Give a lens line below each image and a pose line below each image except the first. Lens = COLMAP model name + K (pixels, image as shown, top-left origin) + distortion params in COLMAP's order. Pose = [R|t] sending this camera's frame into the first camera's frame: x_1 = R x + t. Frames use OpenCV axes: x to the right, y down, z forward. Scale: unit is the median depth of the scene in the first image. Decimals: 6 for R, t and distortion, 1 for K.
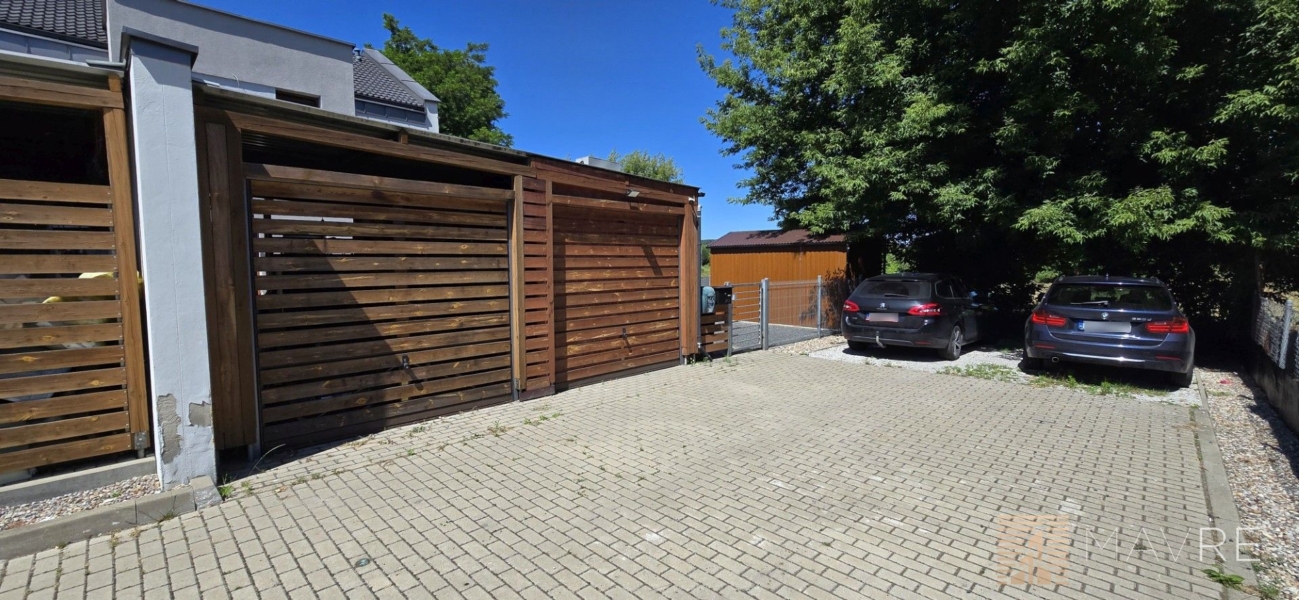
lens RADIAL K [[531.7, 0, 648.3], [0, 531.7, 298.9], [0, 0, 1]] dist [-0.004734, 0.001133]
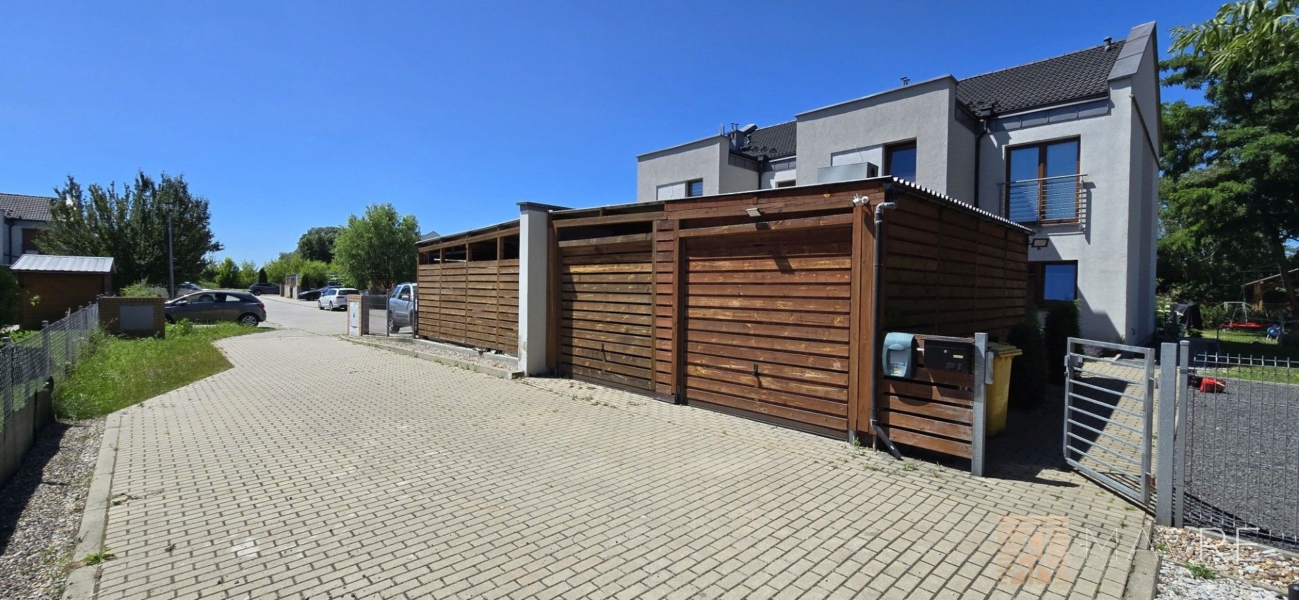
lens RADIAL K [[531.7, 0, 648.7], [0, 531.7, 298.8], [0, 0, 1]] dist [-0.004734, 0.001133]
pose [[-0.036713, 0.031382, -0.998833, 1.027651], [-0.077473, 0.996409, 0.034154, -0.086295], [0.996318, 0.078637, -0.034150, 1.033351]]
